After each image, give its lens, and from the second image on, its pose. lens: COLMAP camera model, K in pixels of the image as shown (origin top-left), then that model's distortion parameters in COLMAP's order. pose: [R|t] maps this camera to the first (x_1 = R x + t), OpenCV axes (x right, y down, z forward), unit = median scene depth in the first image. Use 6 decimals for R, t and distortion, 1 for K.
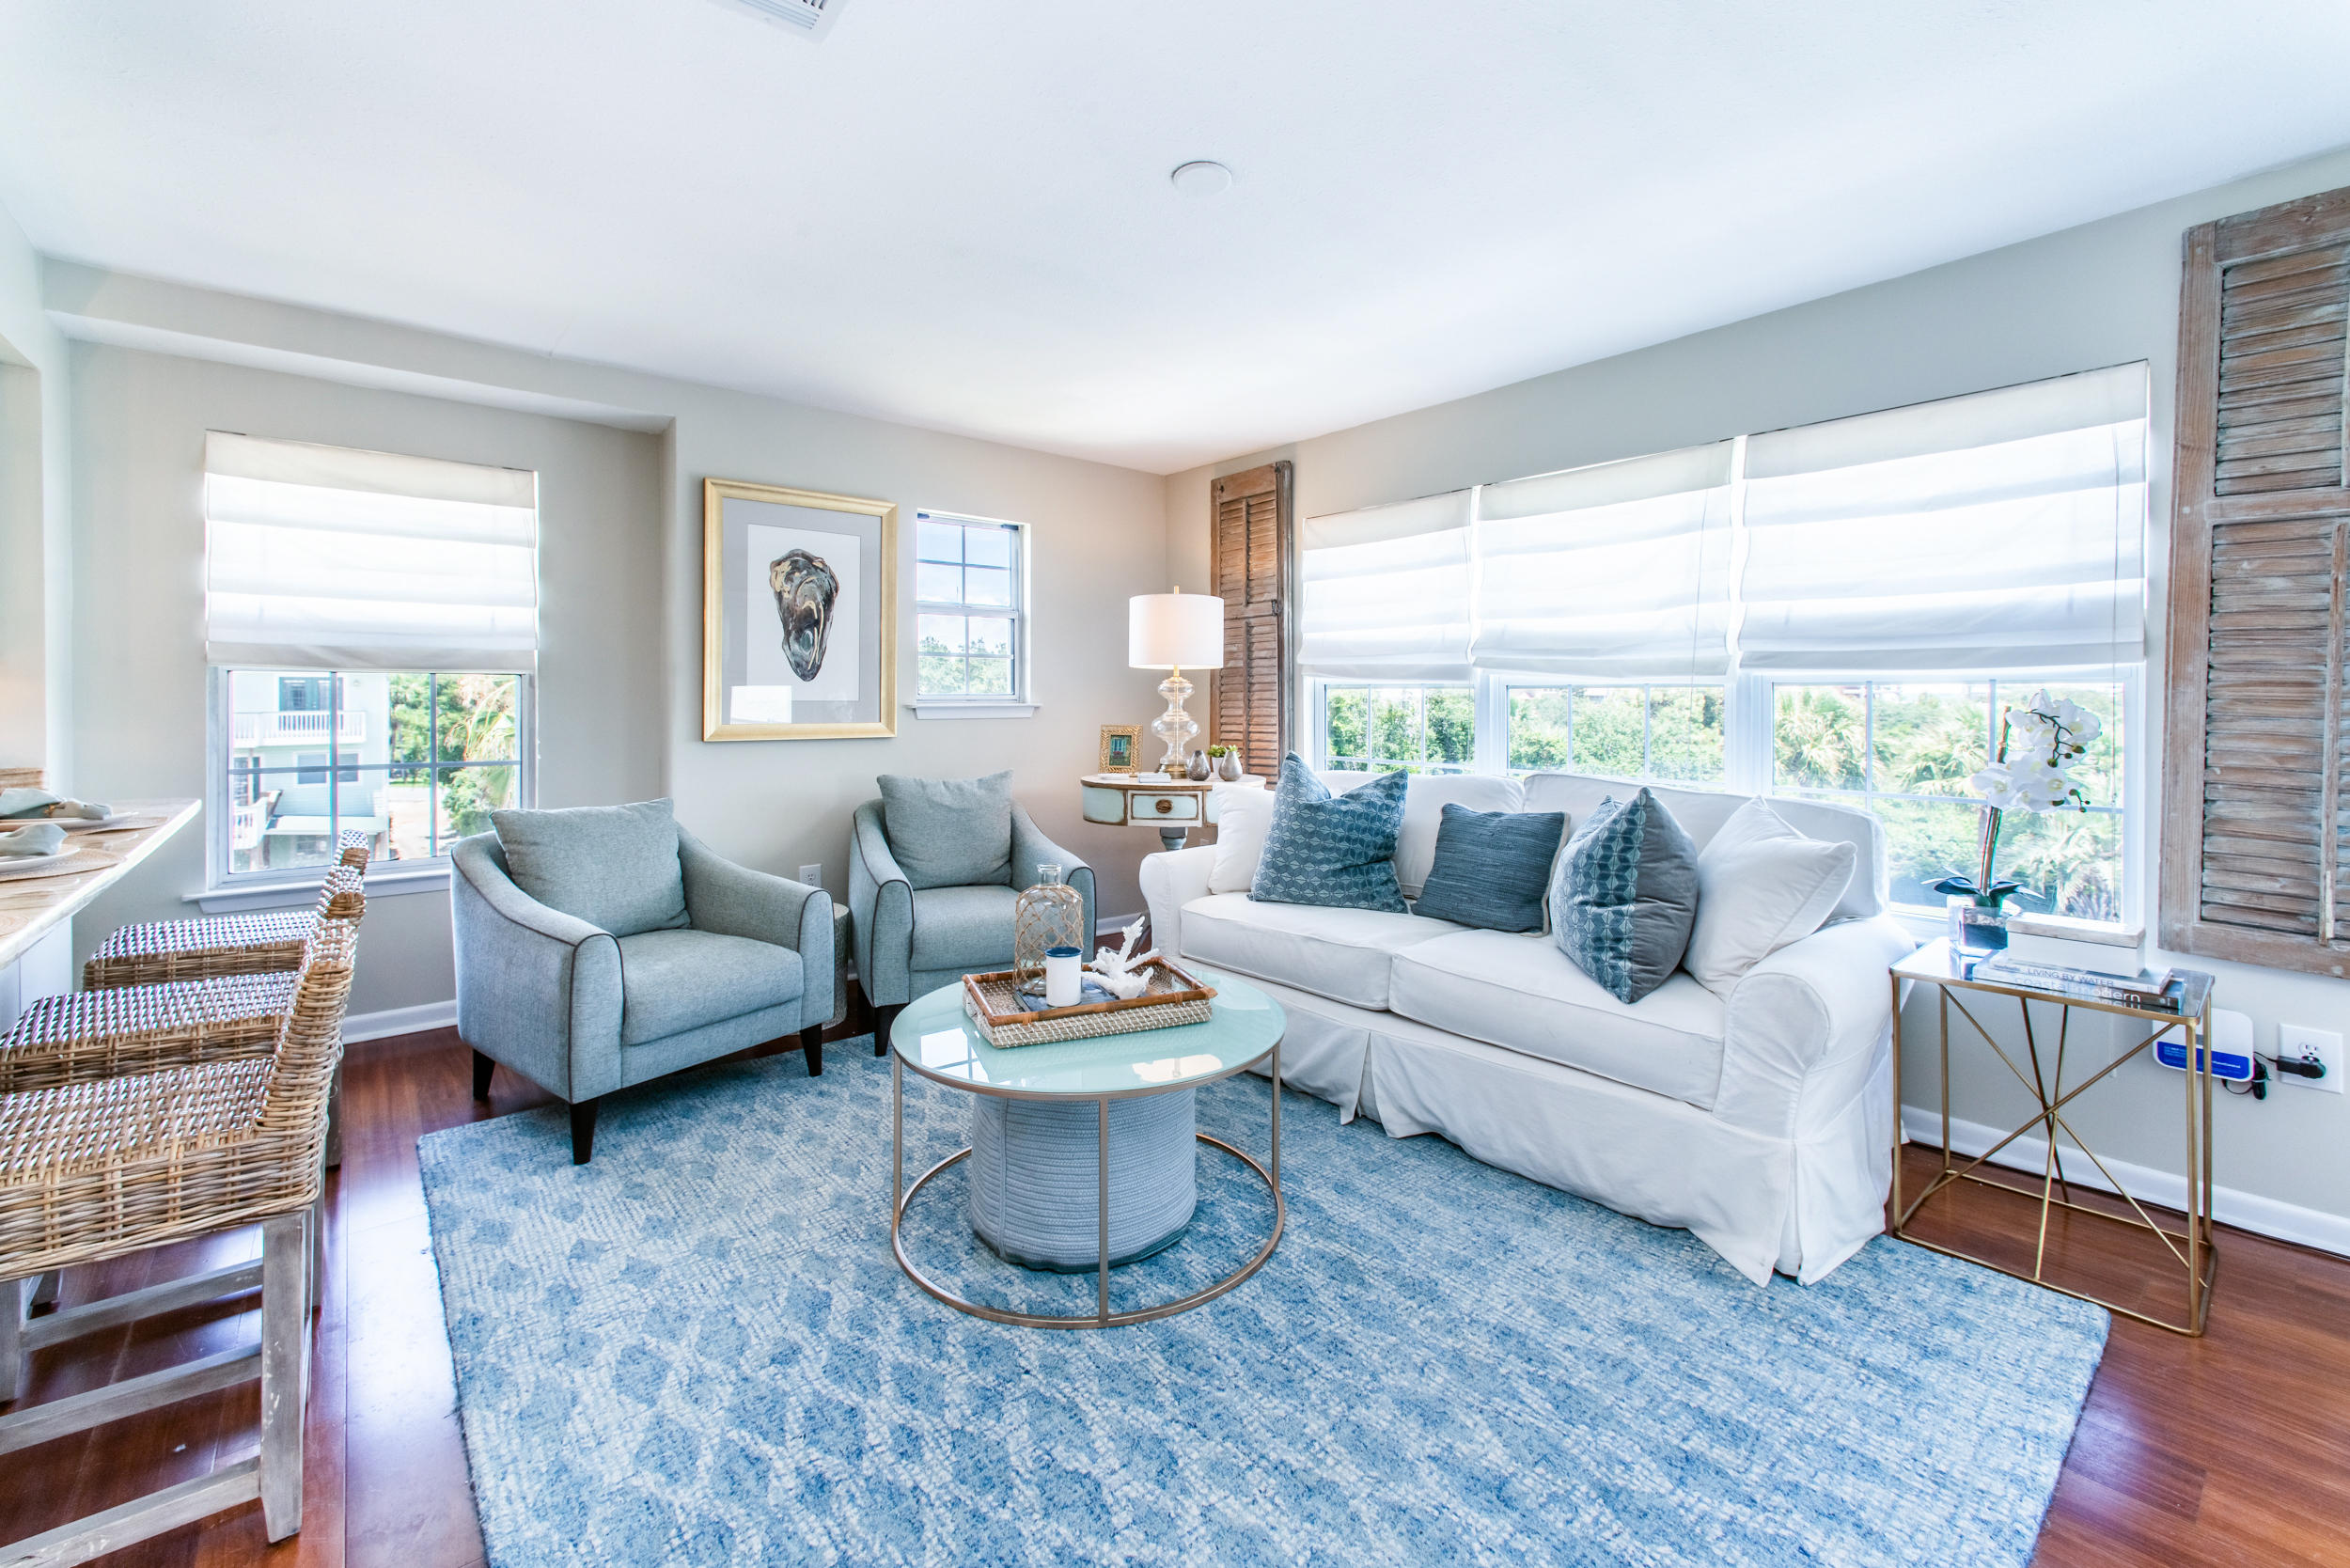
lens RADIAL K [[1018.2, 0, 1223.9], [0, 1018.2, 704.1], [0, 0, 1]] dist [0.003811, 0.000747]
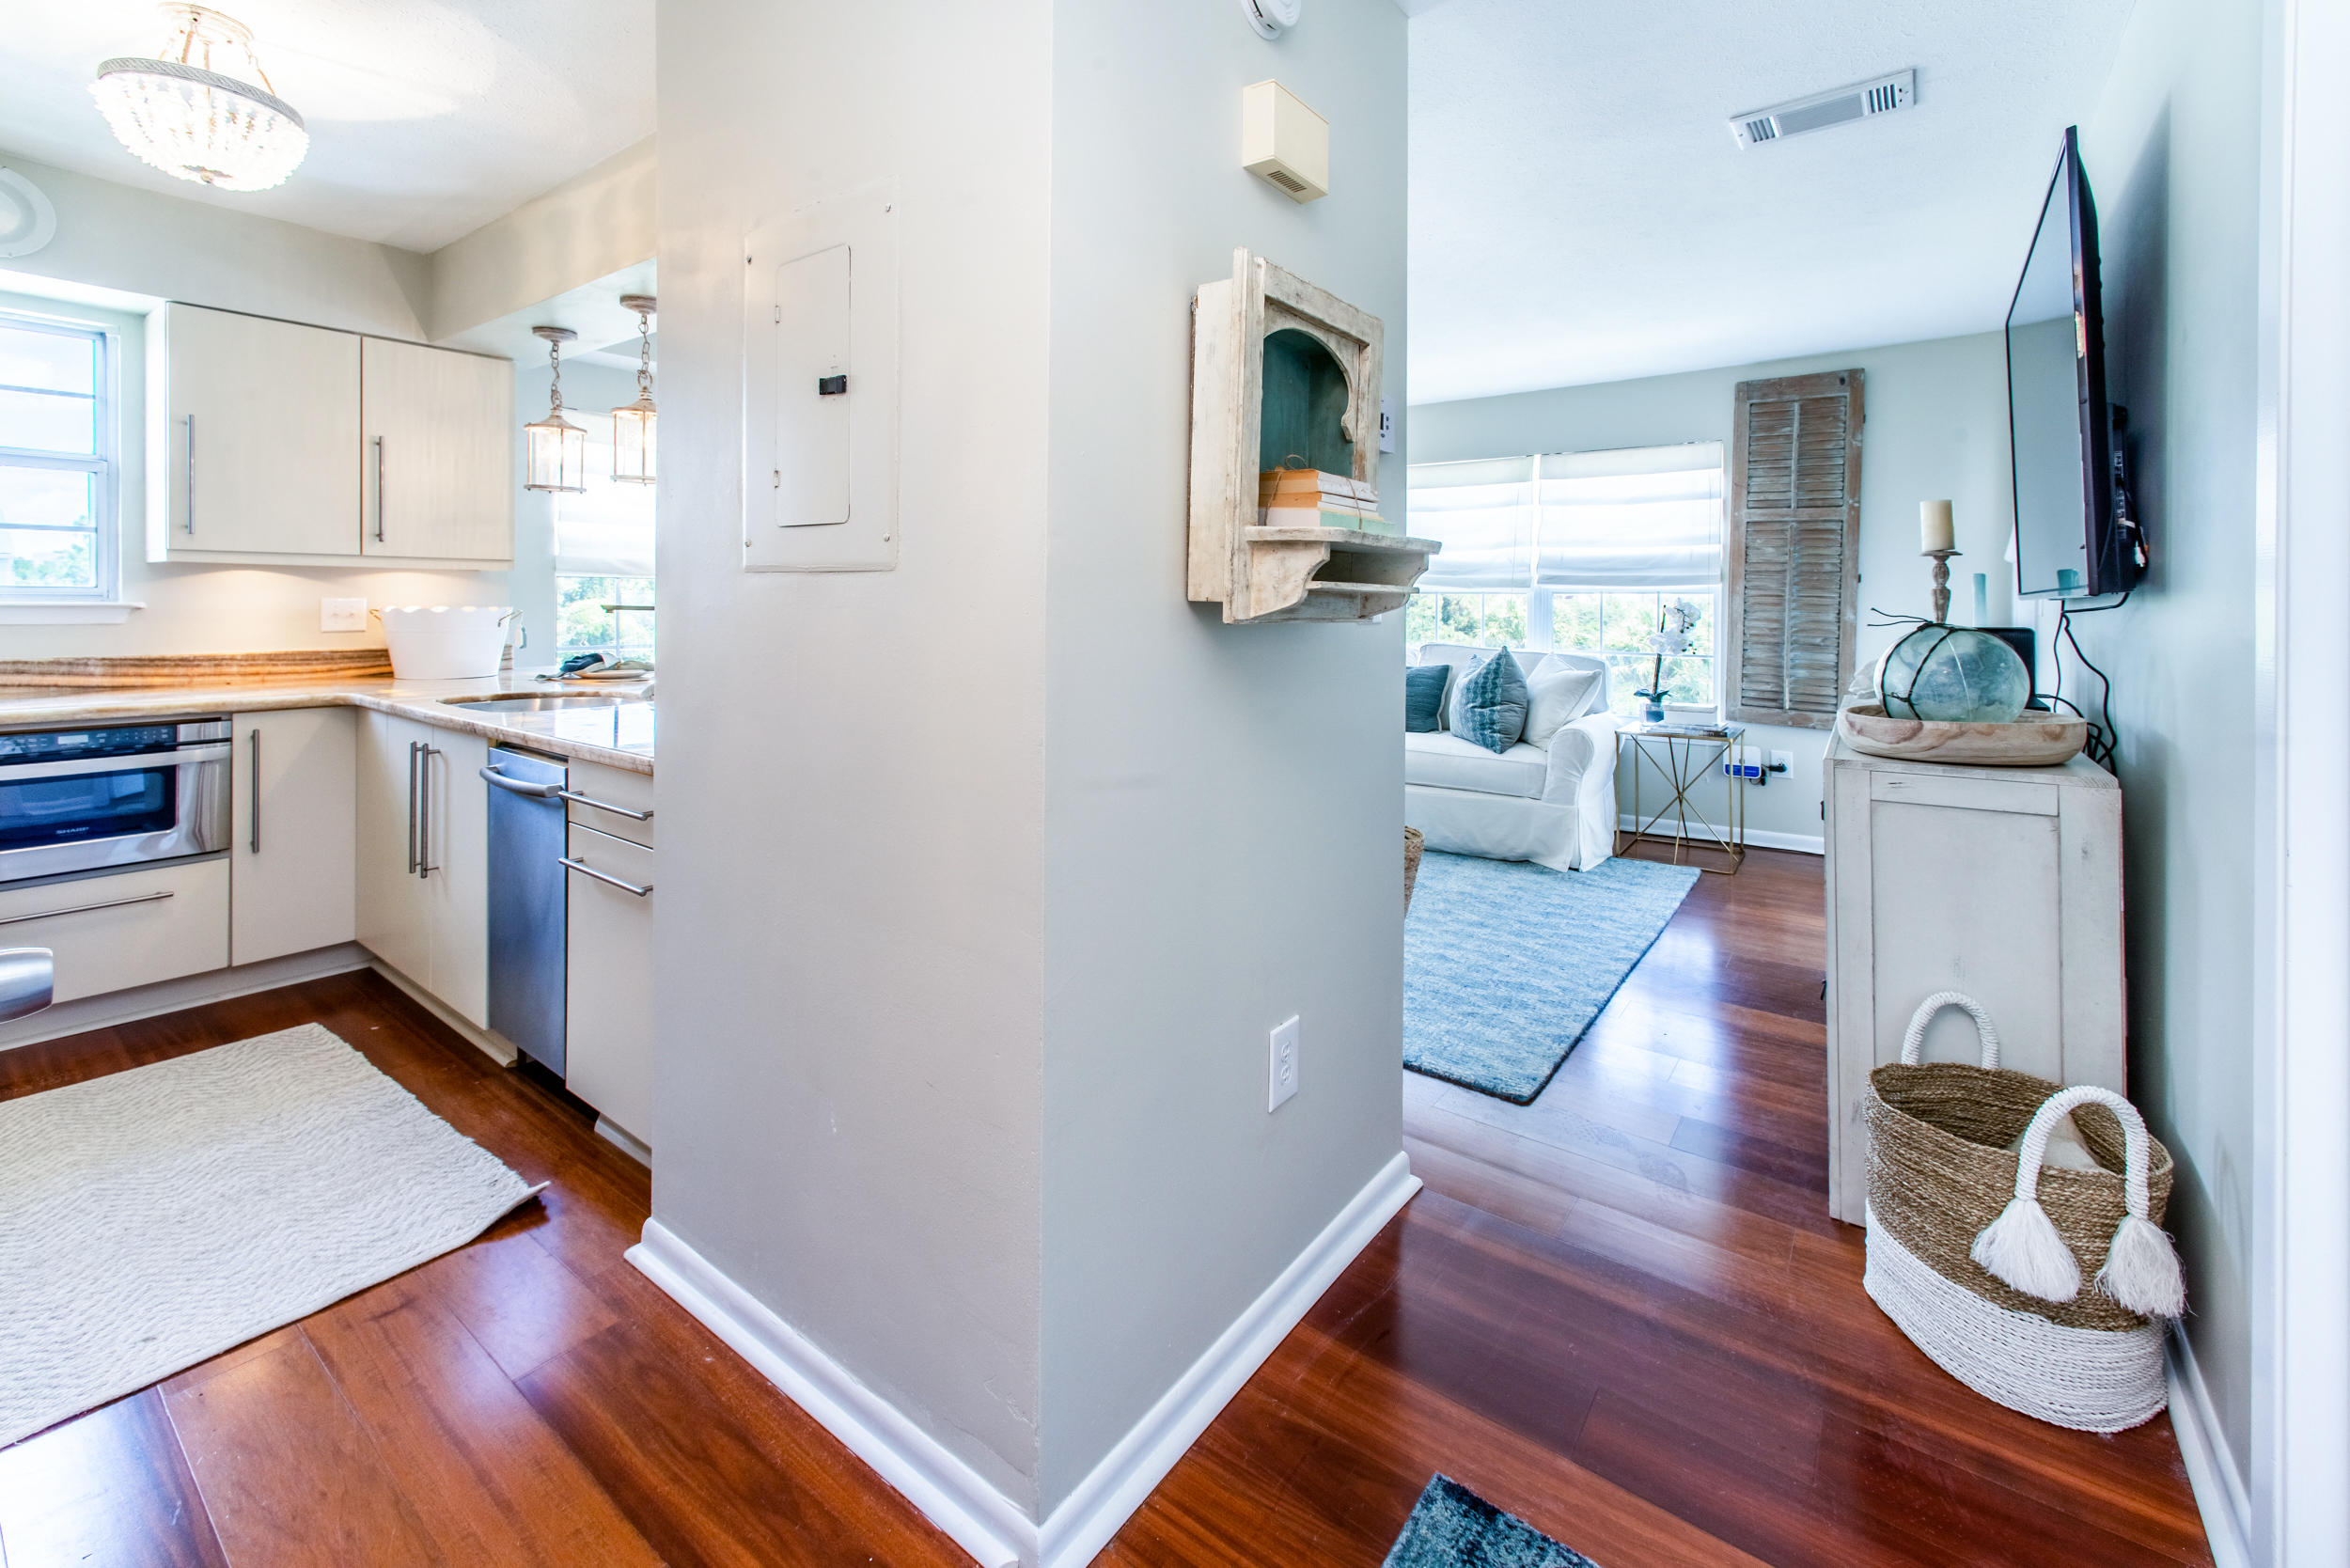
lens RADIAL K [[1005.2, 0, 1234.8], [0, 1005.2, 602.6], [0, 0, 1]] dist [0.003504, 0.000694]
pose [[0.970049, 0.003644, 0.242880, -0.548663], [-0.003438, 0.999993, -0.001272, 0.002087], [-0.242883, 0.000399, 0.970055, -0.734523]]
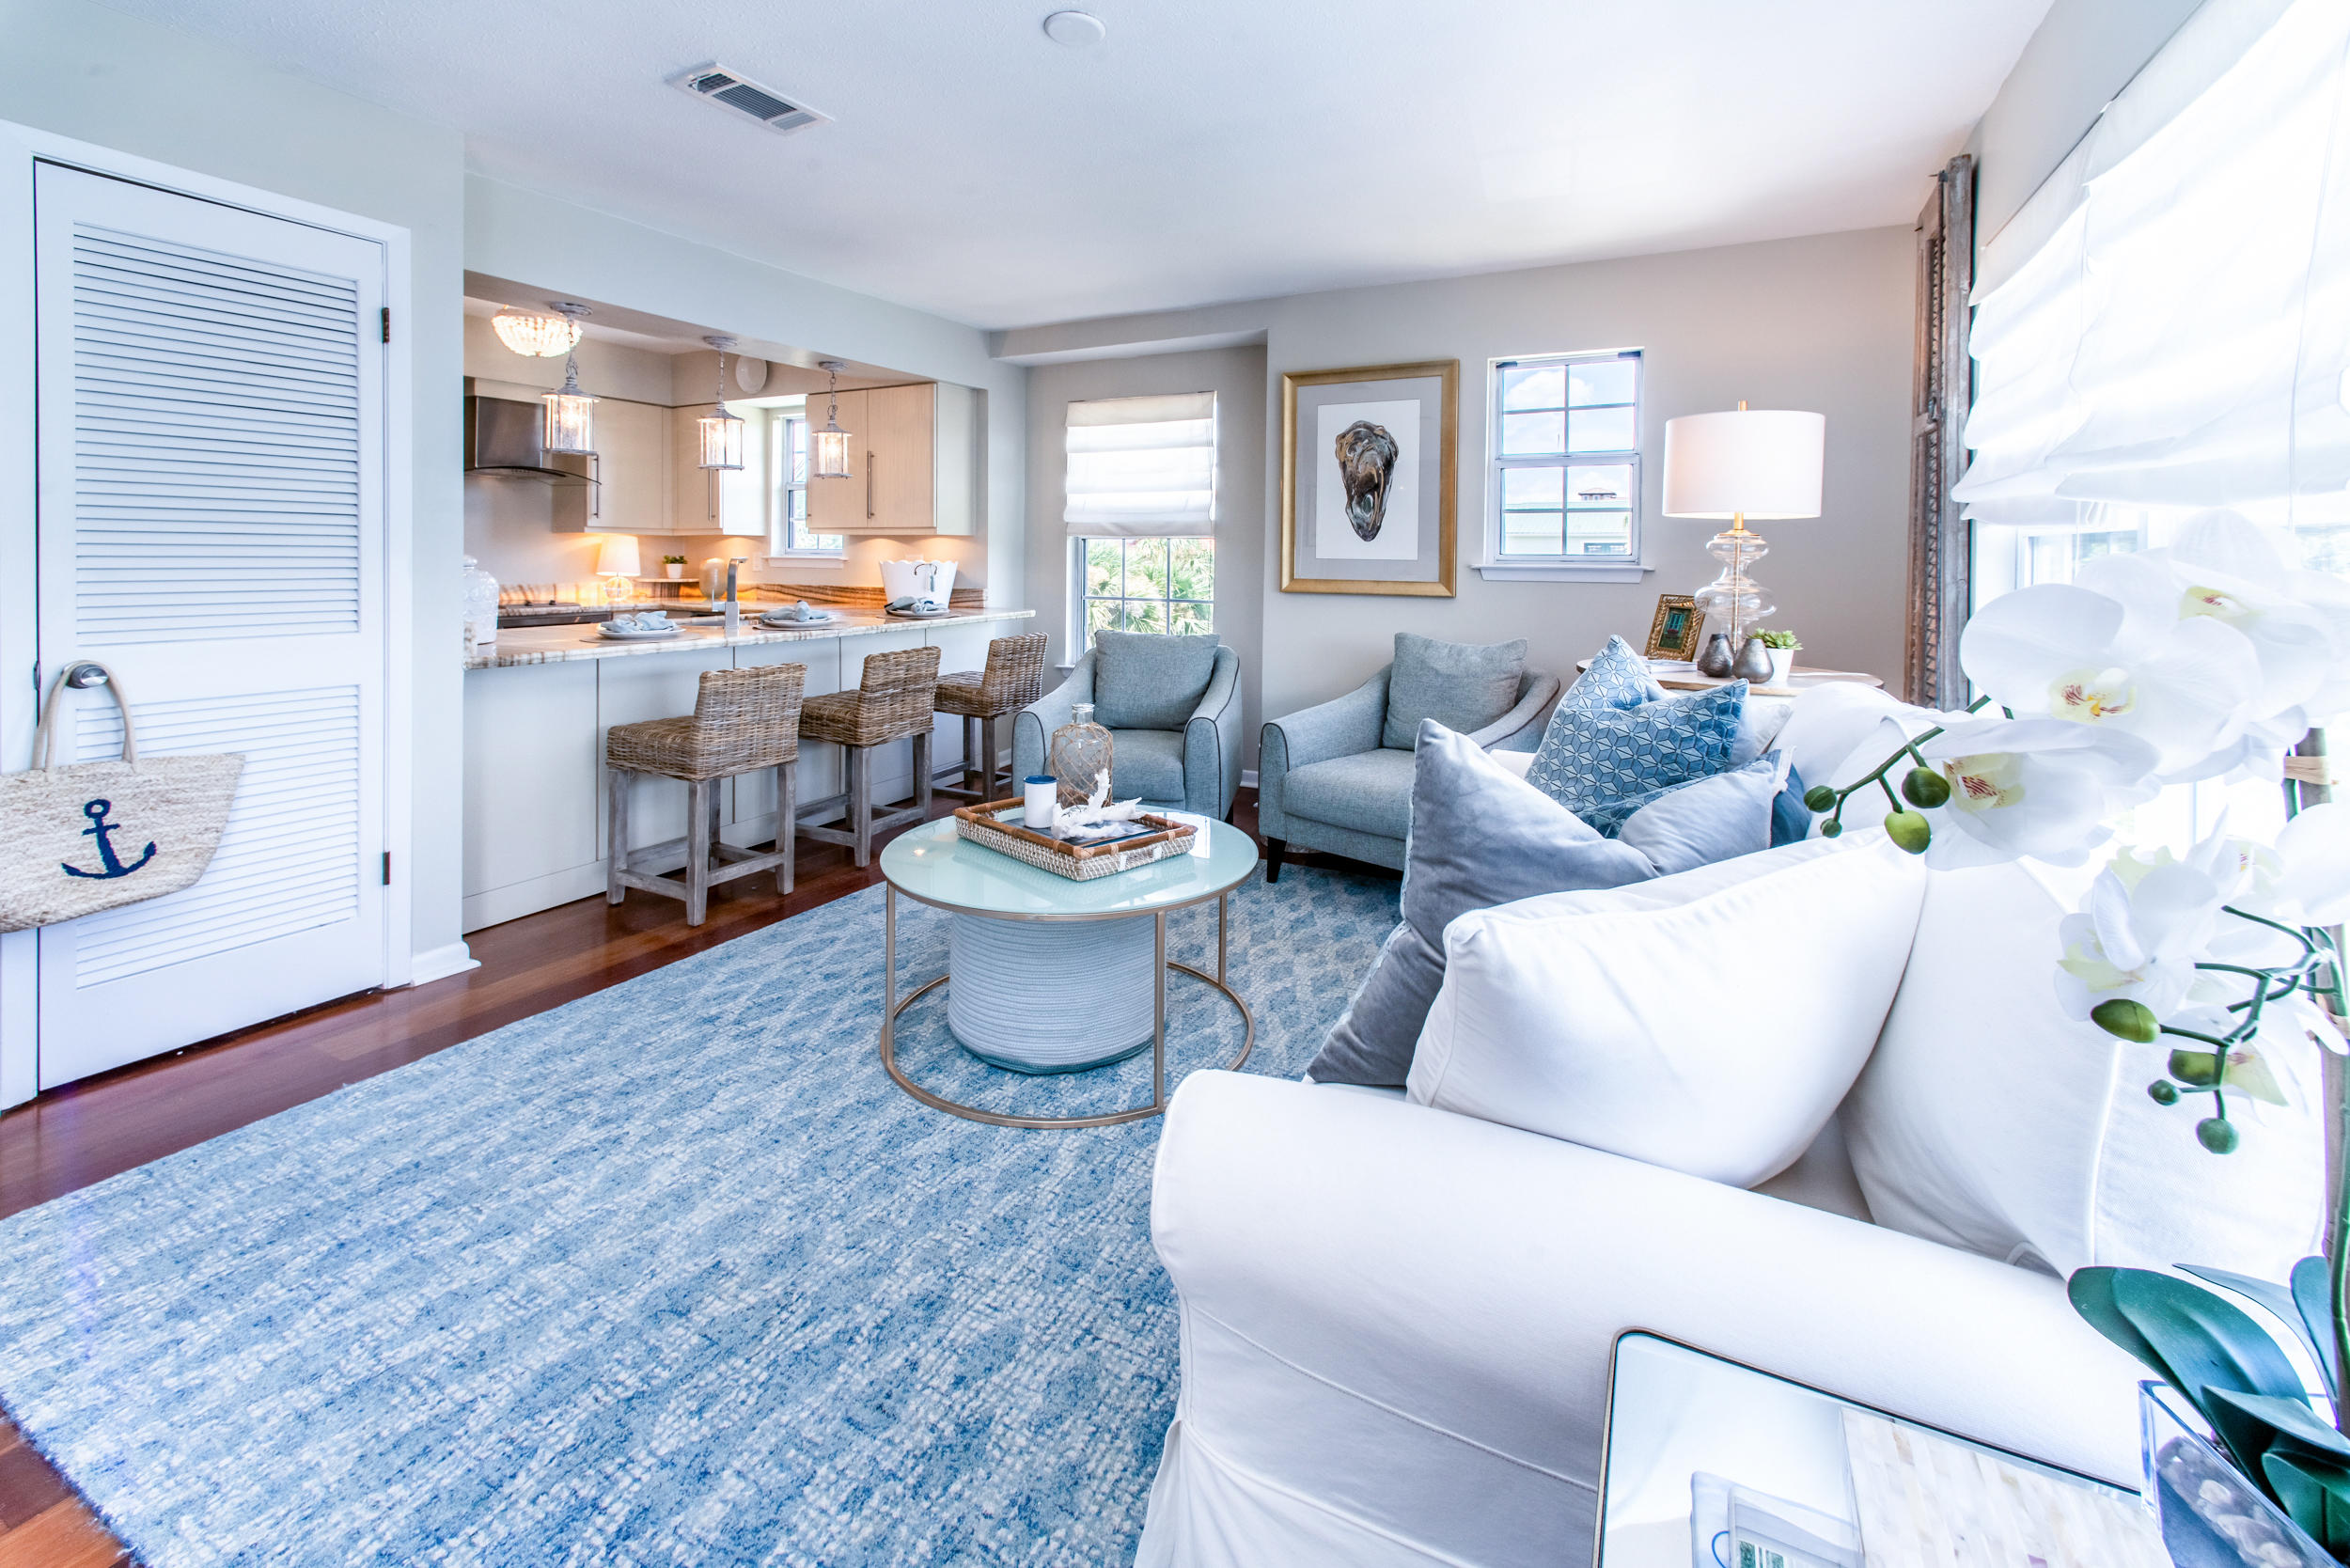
lens RADIAL K [[1079.2, 0, 1255.3], [0, 1079.2, 565.0], [0, 0, 1]] dist [0.001862, 0.000255]
pose [[0.337513, 0.009893, -0.941269, 1.083939], [-0.013703, 0.999890, 0.005596, -0.003351], [0.941221, 0.011009, 0.337612, 0.853214]]
